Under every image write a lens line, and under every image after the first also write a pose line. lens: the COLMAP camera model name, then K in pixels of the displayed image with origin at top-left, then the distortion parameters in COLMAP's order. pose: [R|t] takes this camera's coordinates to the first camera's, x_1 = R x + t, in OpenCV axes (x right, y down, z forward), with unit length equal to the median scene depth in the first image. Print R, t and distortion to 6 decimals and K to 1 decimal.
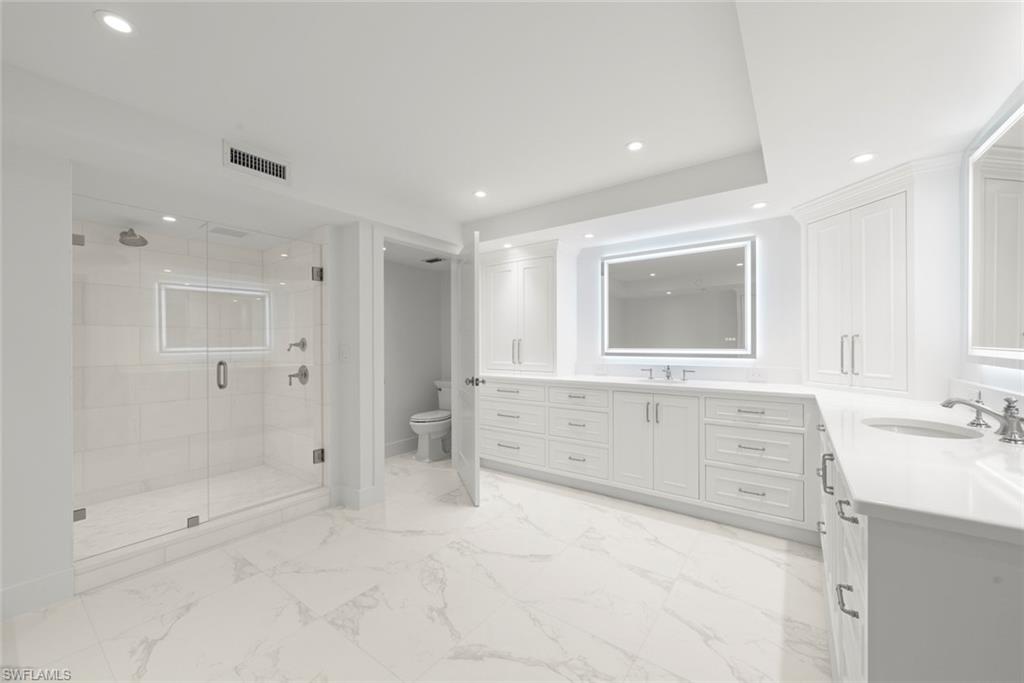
lens RADIAL K [[387.7, 0, 509.5], [0, 387.7, 340.3], [0, 0, 1]] dist [0.002624, -0.000205]
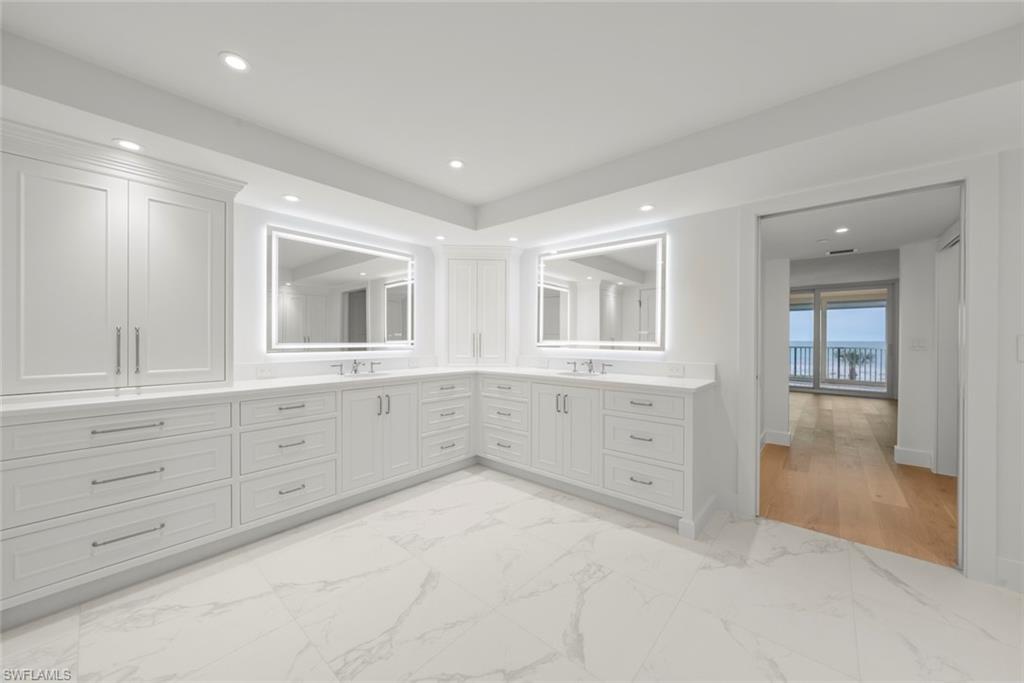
lens RADIAL K [[368.2, 0, 509.1], [0, 368.2, 337.1], [0, 0, 1]] dist [-0.000915, -0.000096]
pose [[0.086885, 0.009232, 0.996176, -0.560687], [-0.011303, 0.999902, -0.008281, 0.010650], [-0.996154, -0.010540, 0.086981, 0.572390]]
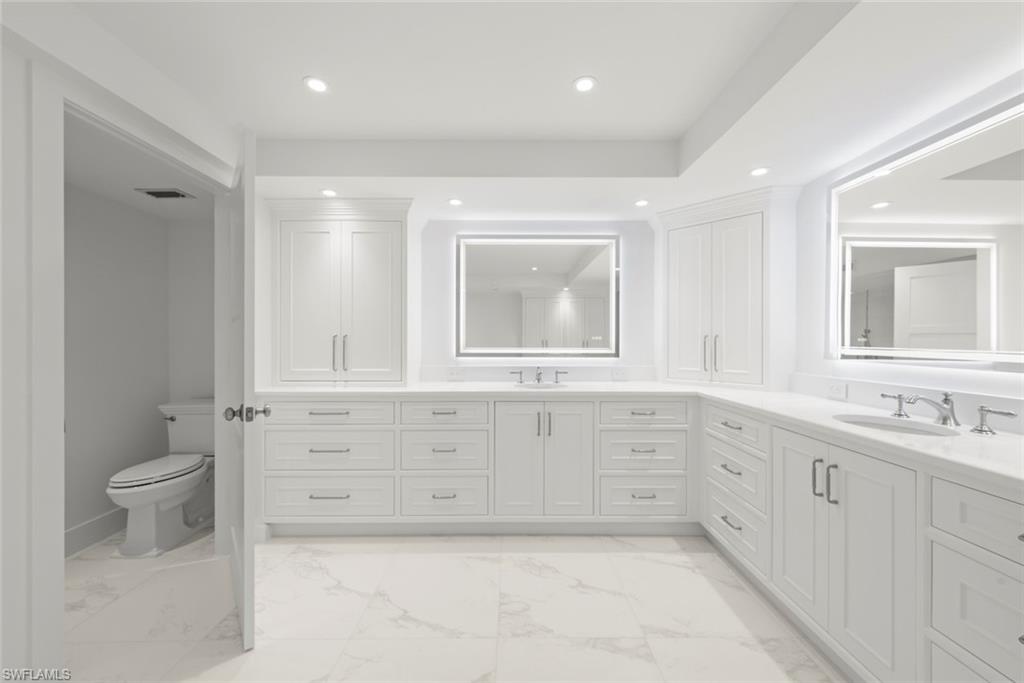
lens RADIAL K [[387.7, 0, 509.5], [0, 387.7, 340.3], [0, 0, 1]] dist [0.002624, -0.000205]
pose [[0.804454, 0.005585, 0.593988, -0.188996], [-0.009392, 0.999950, 0.003318, 0.001655], [-0.593940, -0.008248, 0.804467, 0.359408]]
